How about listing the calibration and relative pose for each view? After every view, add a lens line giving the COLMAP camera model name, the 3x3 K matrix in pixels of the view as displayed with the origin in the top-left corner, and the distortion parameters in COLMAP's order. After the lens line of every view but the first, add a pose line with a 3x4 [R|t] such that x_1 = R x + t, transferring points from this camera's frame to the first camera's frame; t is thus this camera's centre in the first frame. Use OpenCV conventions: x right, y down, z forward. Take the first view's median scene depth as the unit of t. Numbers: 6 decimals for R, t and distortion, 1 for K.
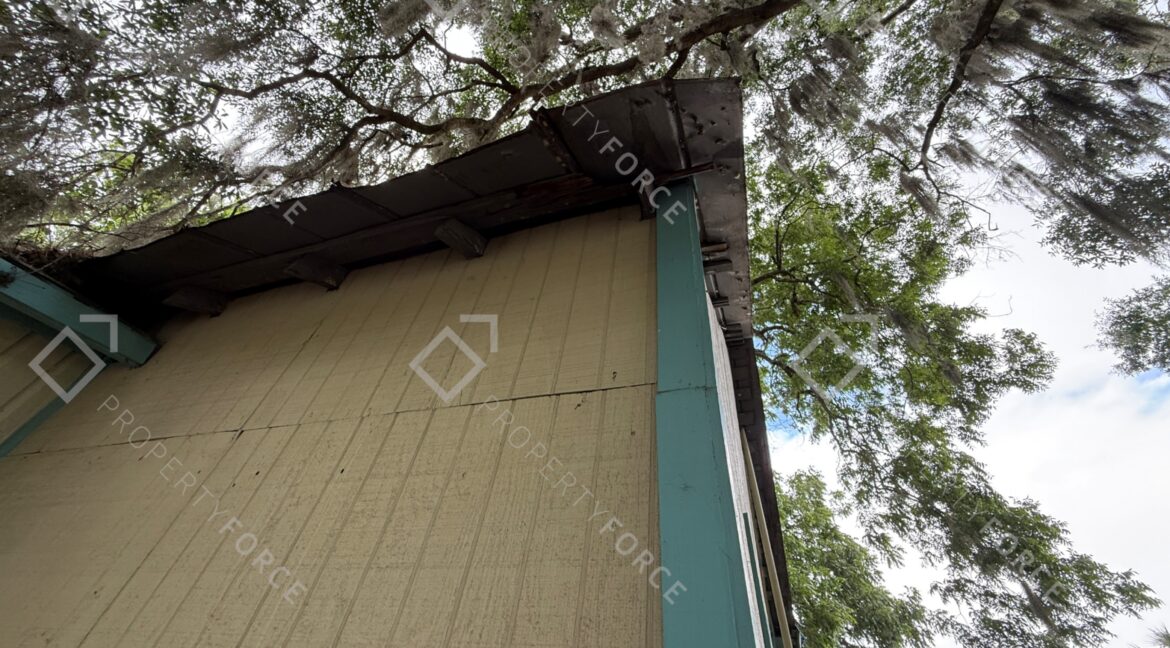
lens RADIAL K [[462.6, 0, 580.5], [0, 462.6, 320.1], [0, 0, 1]] dist [-0.000351, -0.000035]
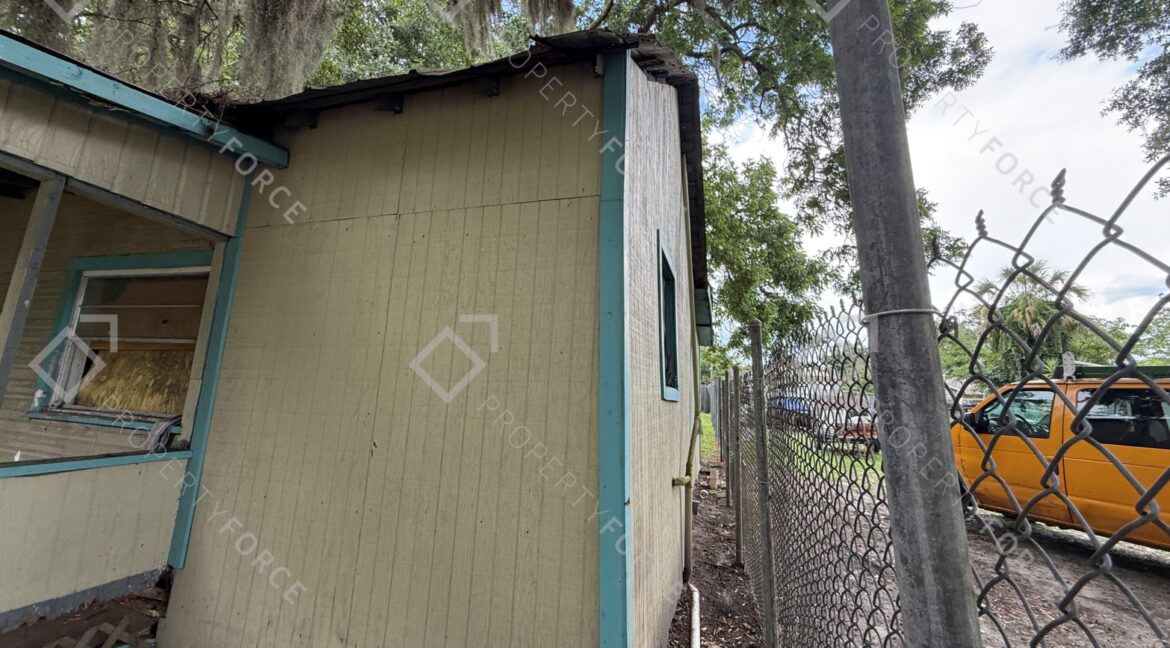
lens RADIAL K [[462.6, 0, 585.8], [0, 462.6, 324.0], [0, 0, 1]] dist [-0.000351, -0.000035]
pose [[0.996646, -0.069513, 0.043190, -0.004747], [0.029308, 0.795921, 0.604691, -0.058577], [-0.076410, -0.601397, 0.795288, -0.096298]]
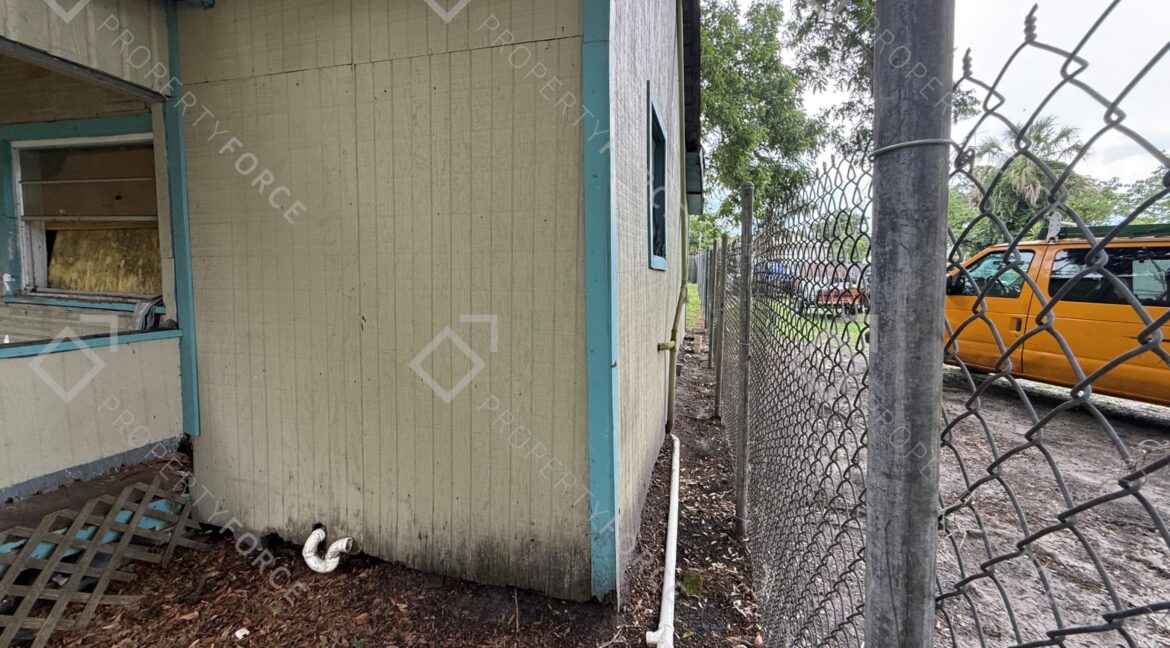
lens RADIAL K [[462.6, 0, 586.7], [0, 462.6, 321.3], [0, 0, 1]] dist [-0.000351, -0.000035]
pose [[0.993547, -0.103289, 0.046849, -0.003892], [0.025912, 0.608861, 0.792854, -0.055031], [-0.110418, -0.786524, 0.607609, -0.095433]]
